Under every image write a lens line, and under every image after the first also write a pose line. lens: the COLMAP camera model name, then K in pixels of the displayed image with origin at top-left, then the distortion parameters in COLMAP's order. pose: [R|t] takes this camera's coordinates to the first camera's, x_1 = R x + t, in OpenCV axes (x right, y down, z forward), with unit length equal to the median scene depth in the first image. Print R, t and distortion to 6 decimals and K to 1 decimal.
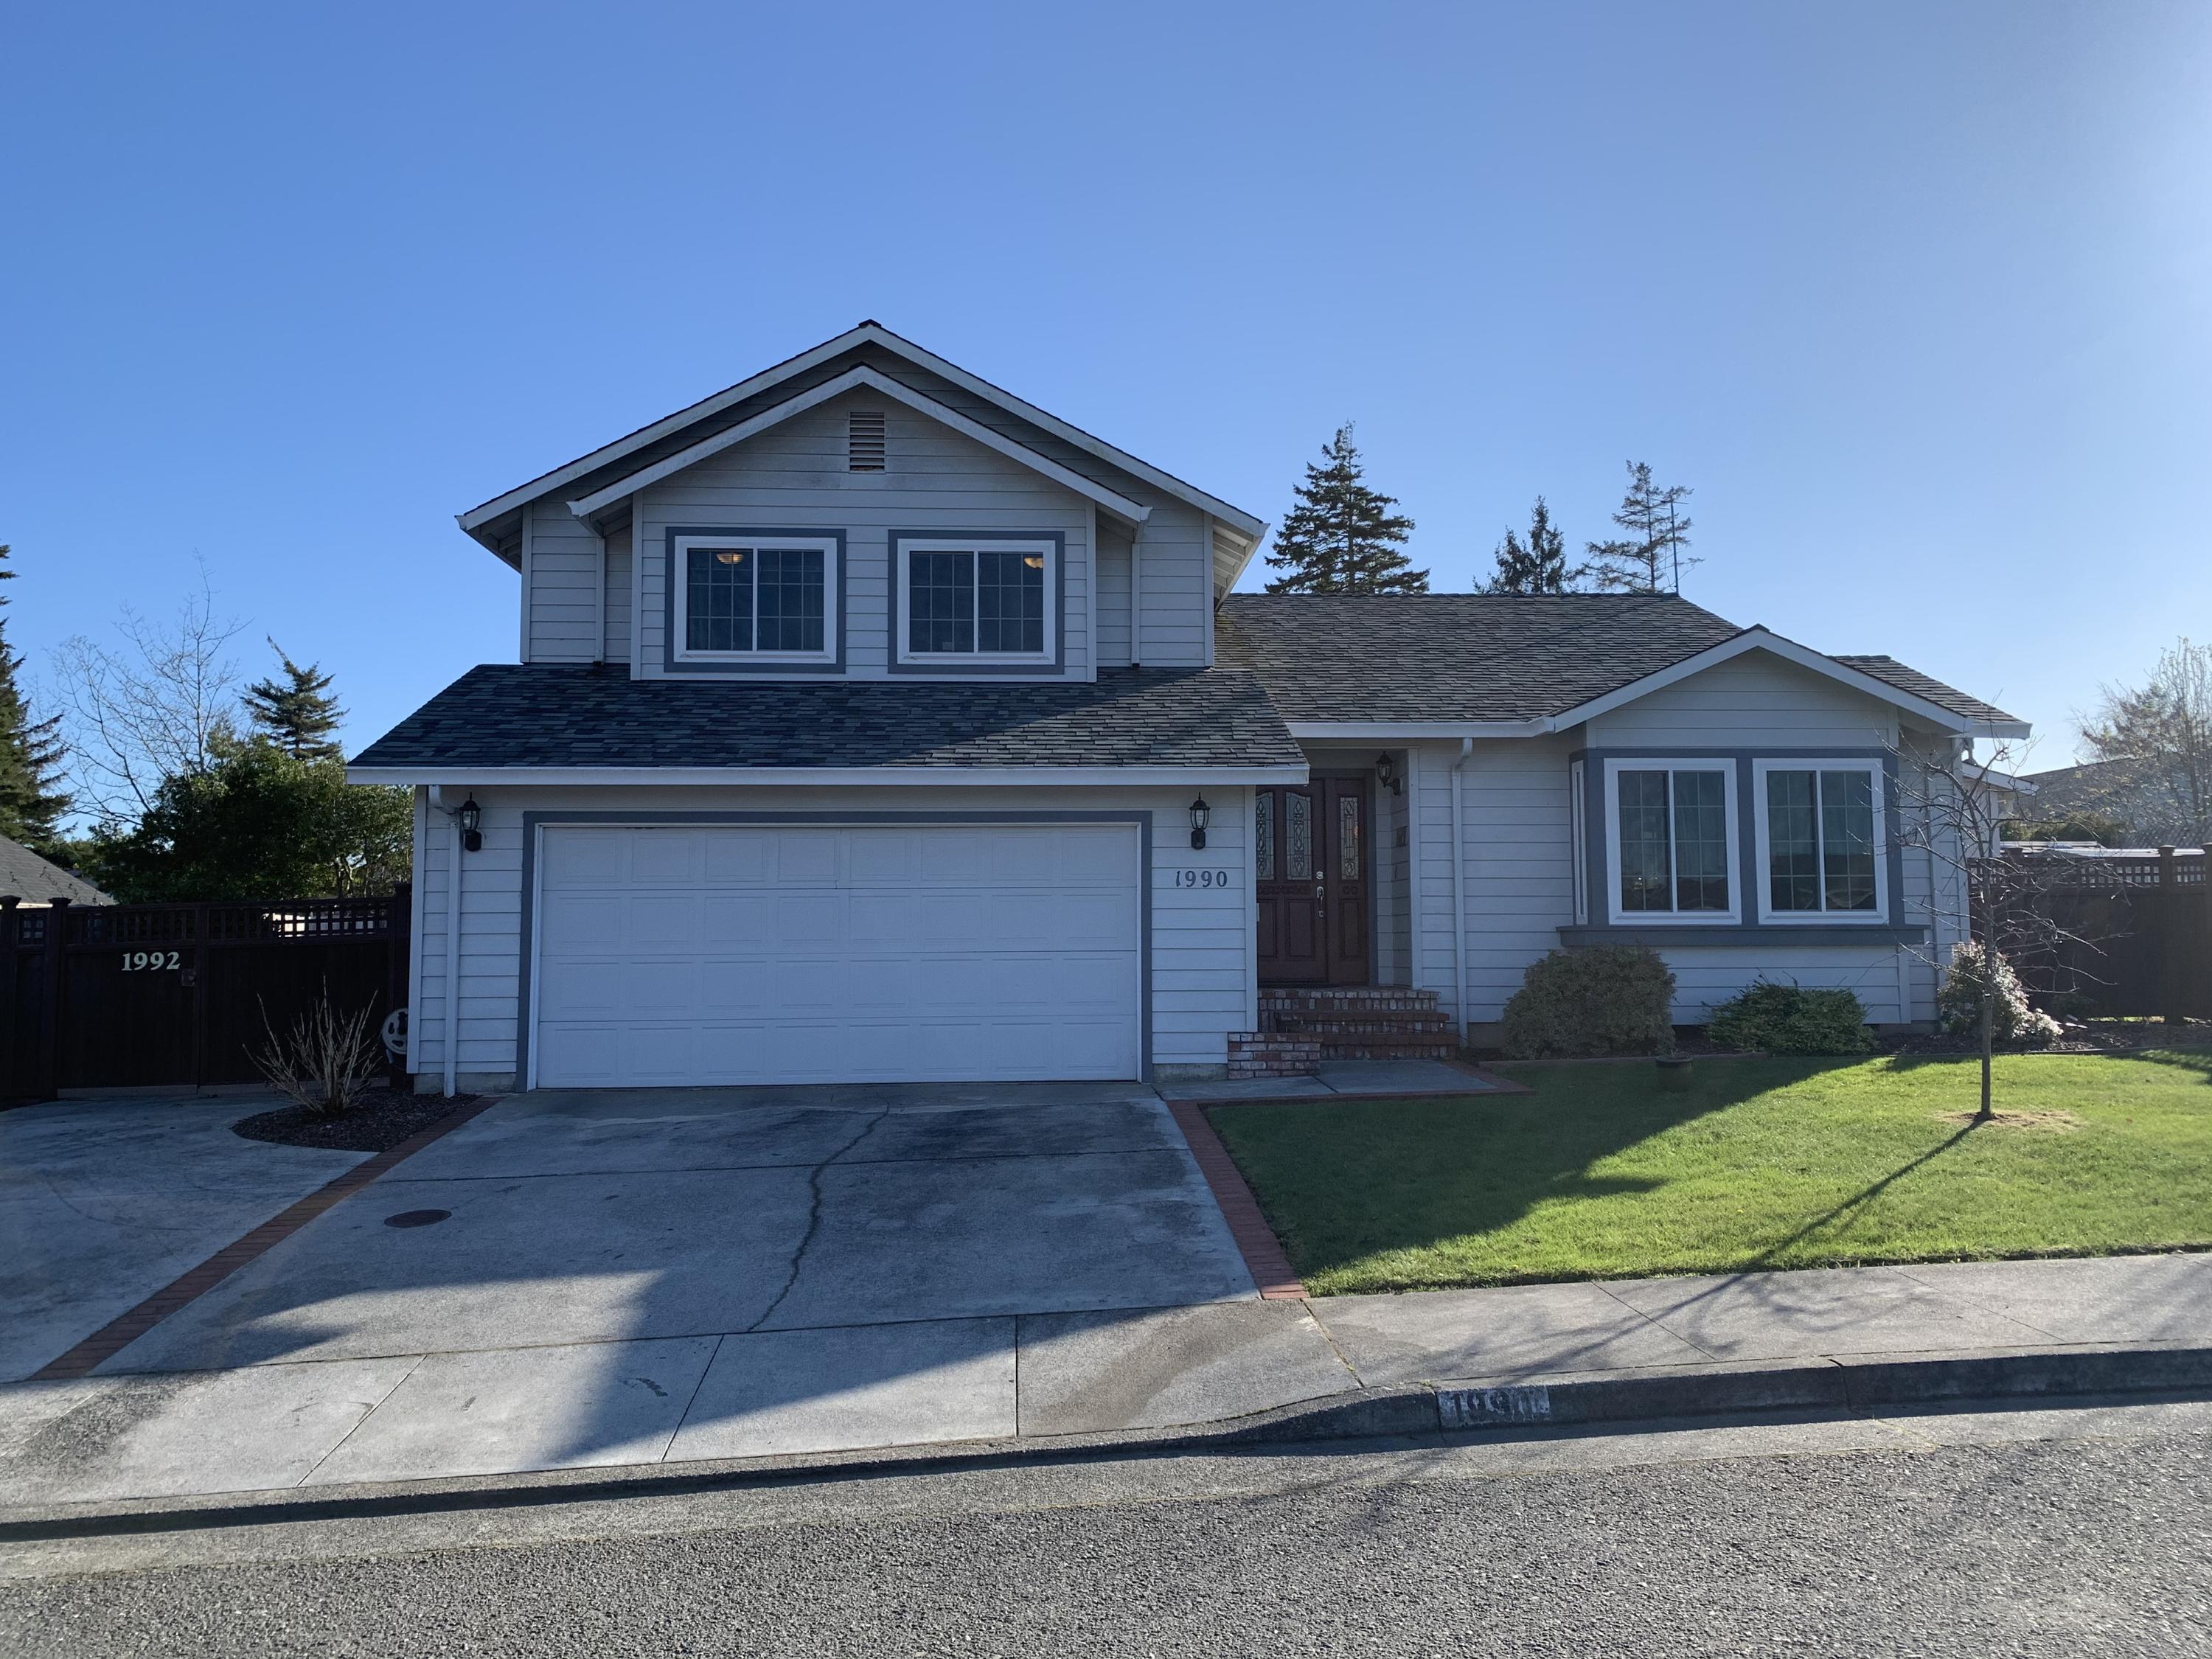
lens RADIAL K [[1723.7, 0, 1109.8], [0, 1723.7, 825.7], [0, 0, 1]] dist [0.049042, -0.065112]
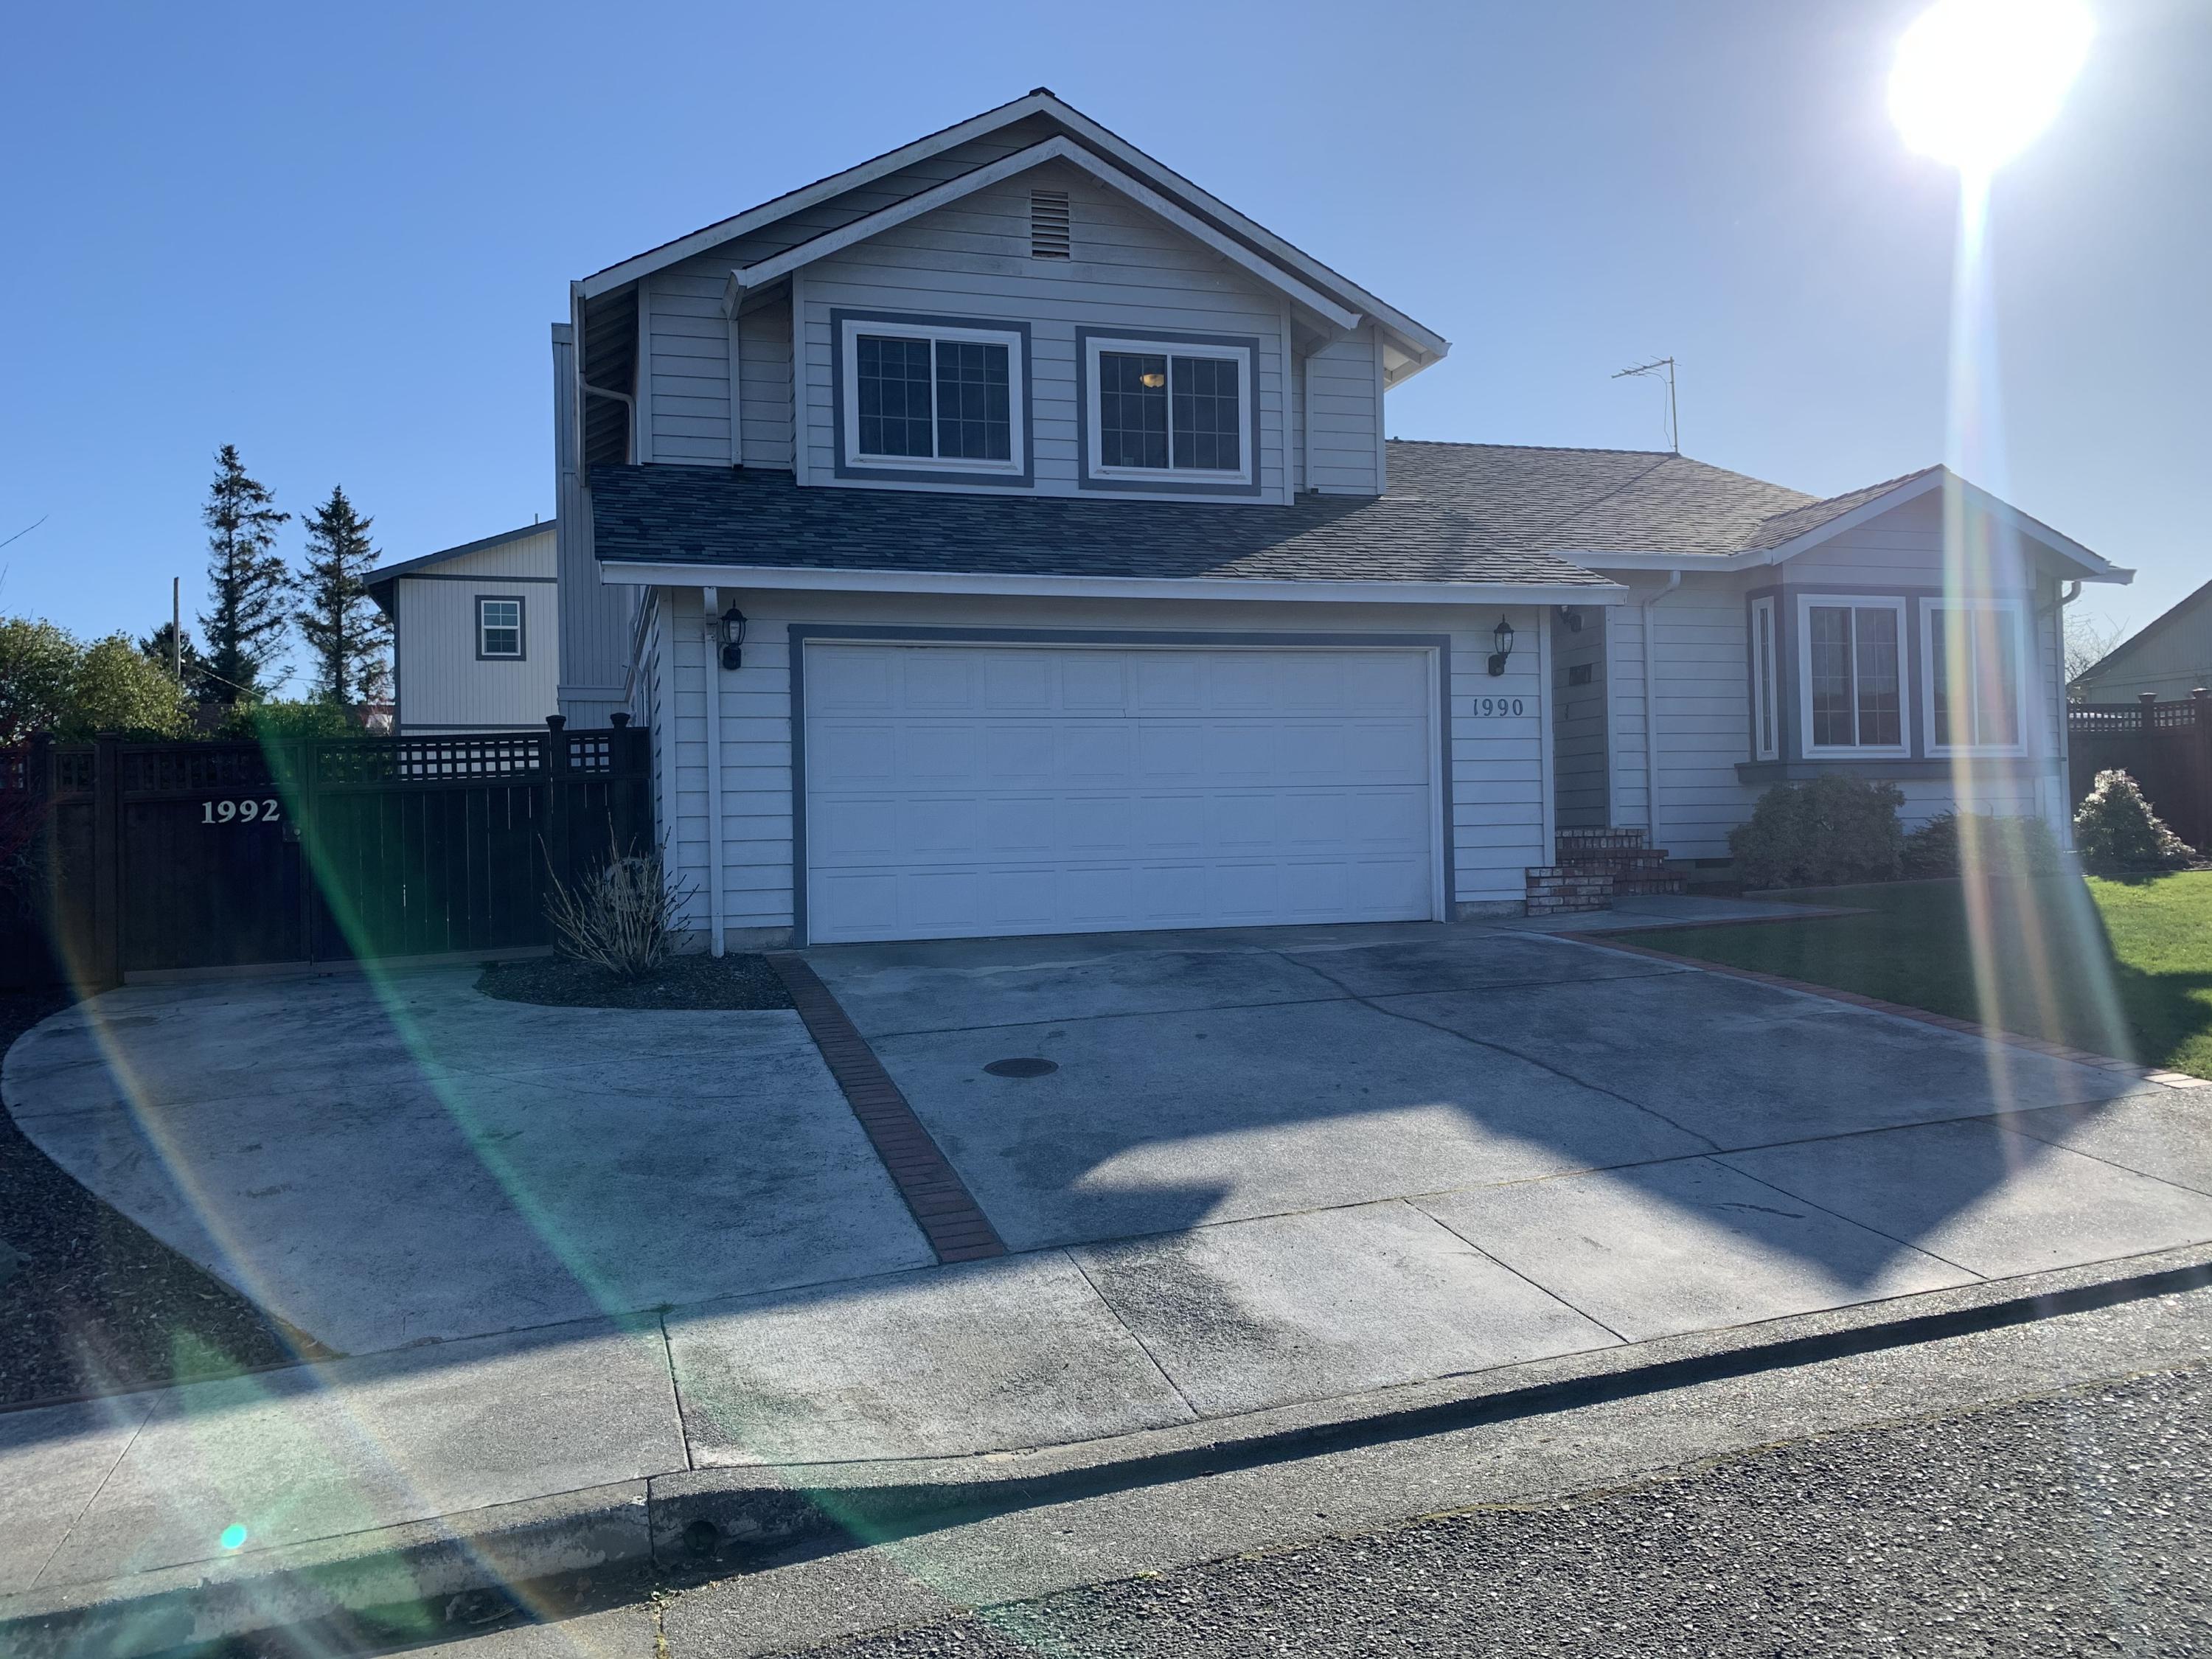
lens RADIAL K [[1723.7, 0, 1098.4], [0, 1723.7, 828.0], [0, 0, 1]] dist [0.049042, -0.065112]
pose [[0.969781, -0.014356, 0.243555, -0.343512], [0.000259, 0.998327, 0.057816, 0.037055], [-0.243978, -0.056006, 0.968162, 0.114222]]
